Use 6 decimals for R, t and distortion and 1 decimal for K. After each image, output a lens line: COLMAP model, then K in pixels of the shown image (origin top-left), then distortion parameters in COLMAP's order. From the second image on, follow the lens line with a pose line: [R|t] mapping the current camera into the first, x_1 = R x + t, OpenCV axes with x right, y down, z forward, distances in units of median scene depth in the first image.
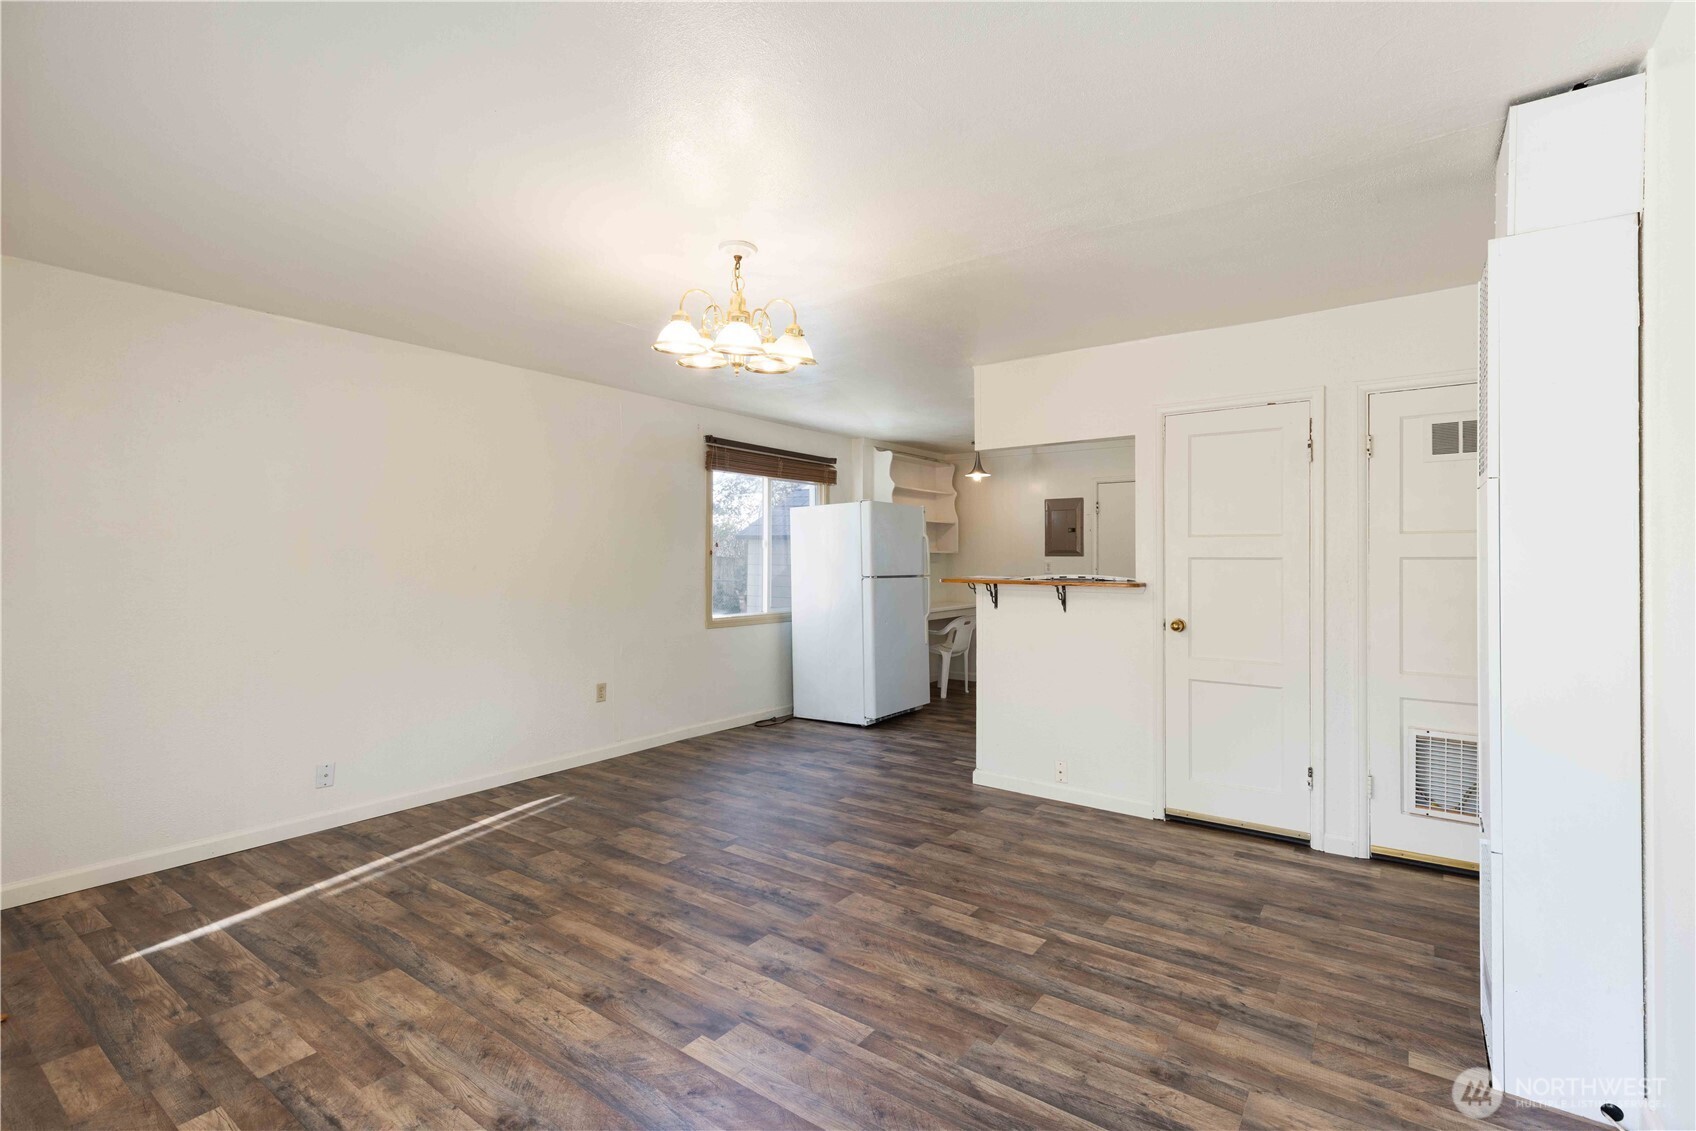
lens RADIAL K [[760.4, 0, 879.7], [0, 760.4, 568.5], [0, 0, 1]] dist [0.004966, -0.000159]
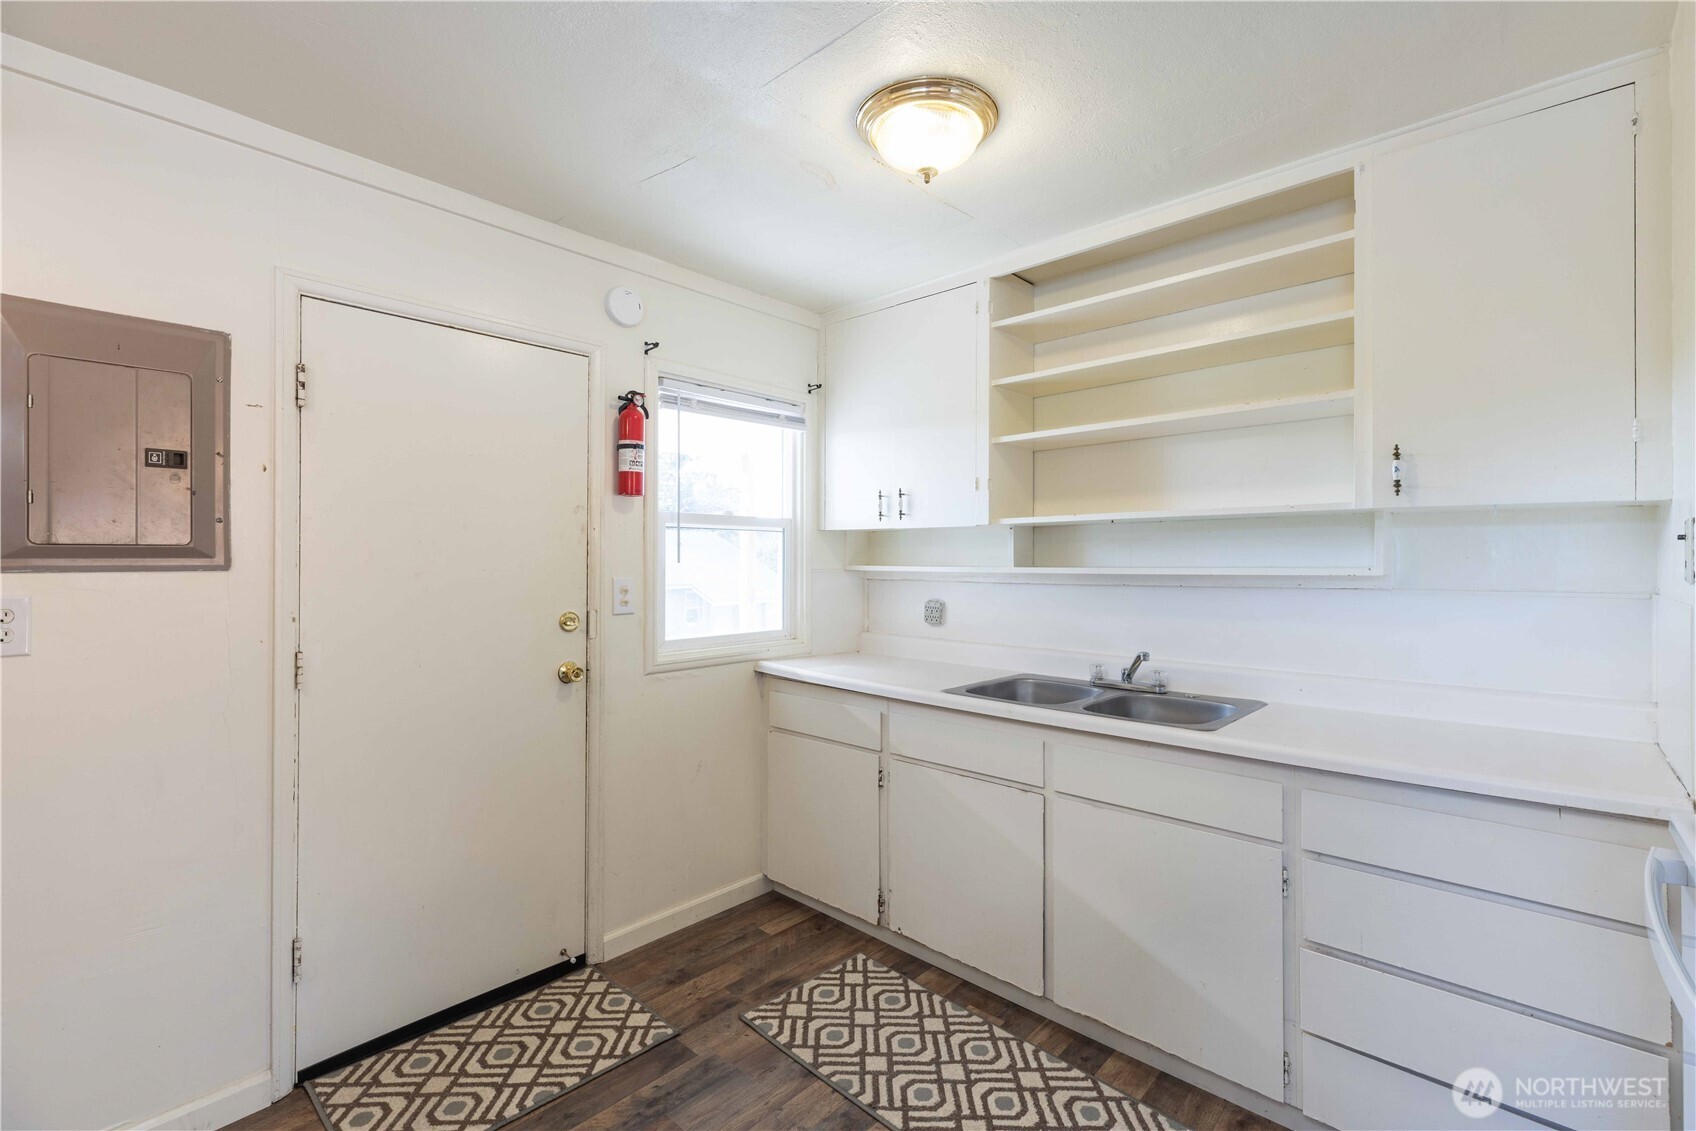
lens RADIAL K [[760.4, 0, 859.1], [0, 760.4, 557.1], [0, 0, 1]] dist [0.004966, -0.000159]
pose [[0.141797, 0.001025, 0.989895, 0.121560], [0.014707, 0.999887, -0.003142, -0.040555], [-0.989786, 0.015004, 0.141766, 1.896649]]
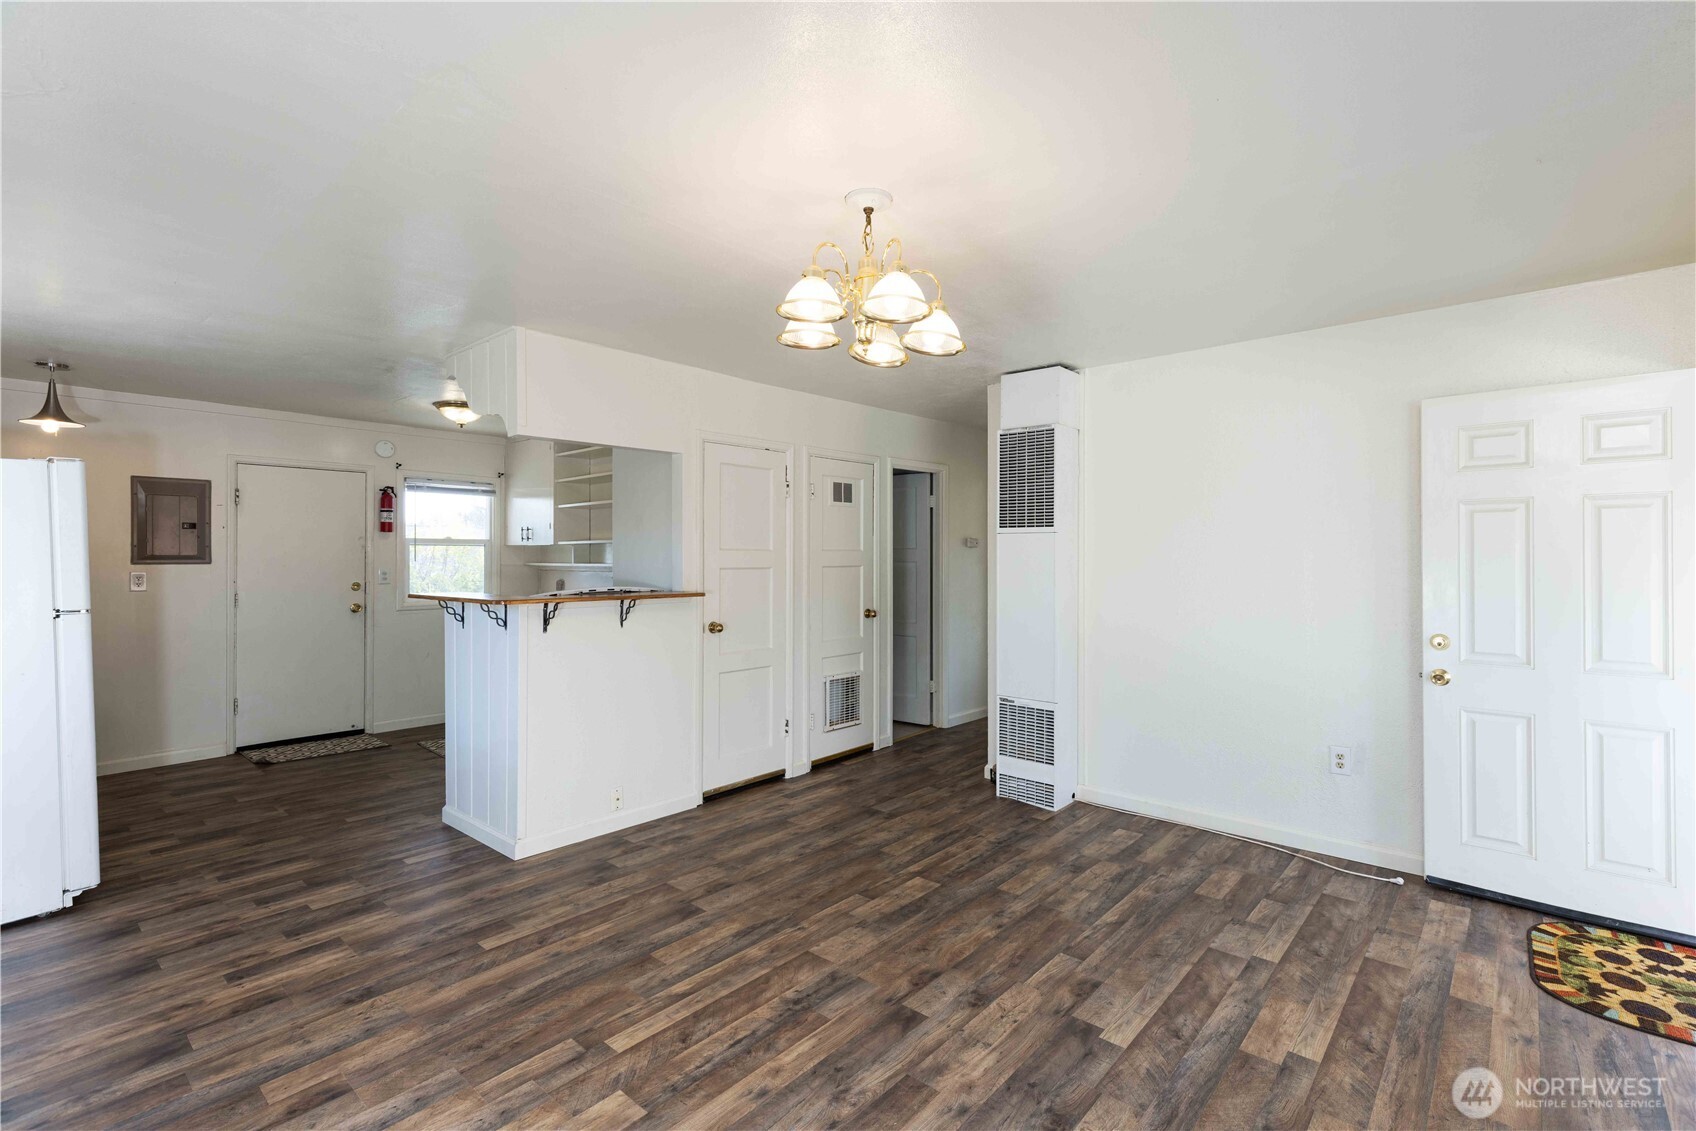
lens RADIAL K [[760.4, 0, 849.8], [0, 760.4, 556.4], [0, 0, 1]] dist [0.004966, -0.000159]
pose [[0.120916, -0.000819, 0.992662, -0.897784], [0.014637, 0.999892, -0.000958, -0.034309], [-0.992555, 0.014645, 0.120915, 0.824037]]
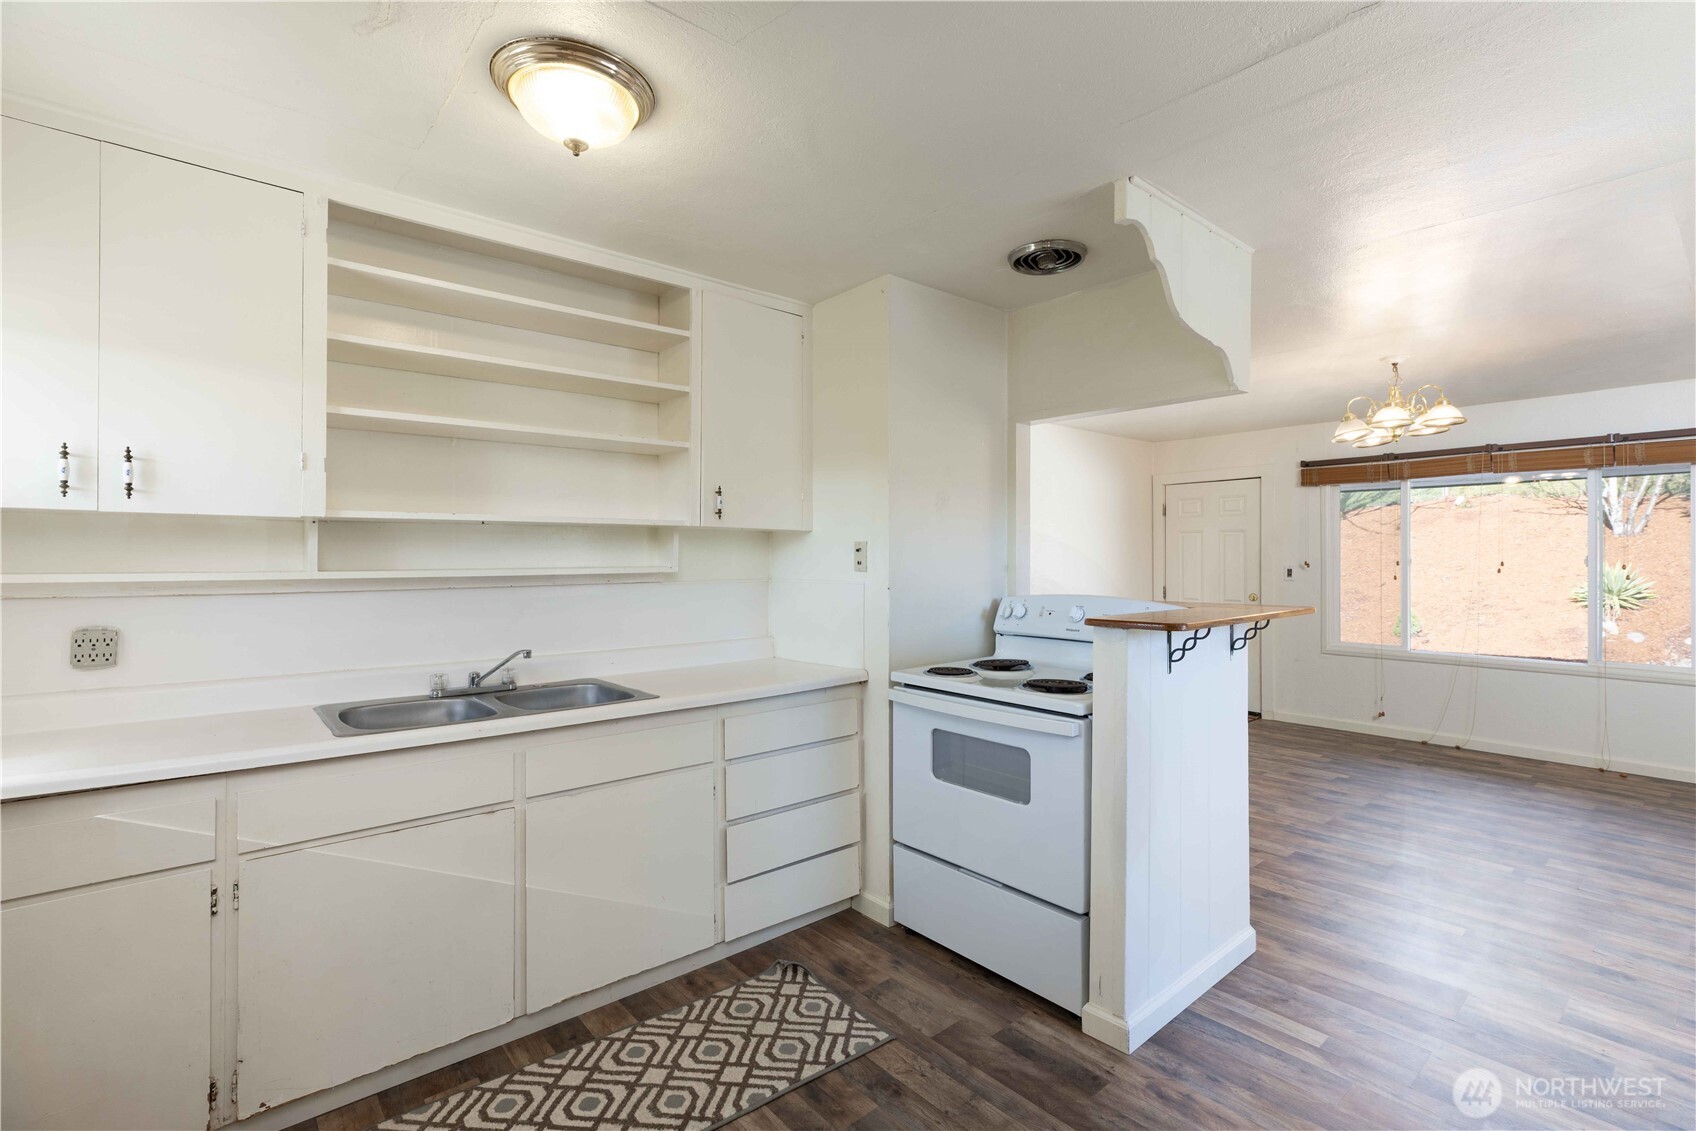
lens RADIAL K [[760.4, 0, 850.9], [0, 760.4, 559.9], [0, 0, 1]] dist [0.004966, -0.000159]
pose [[-0.963458, 0.000891, 0.267859, 0.390349], [0.005213, 0.999867, 0.015425, -0.048542], [-0.267810, 0.016258, -0.963335, 2.427367]]
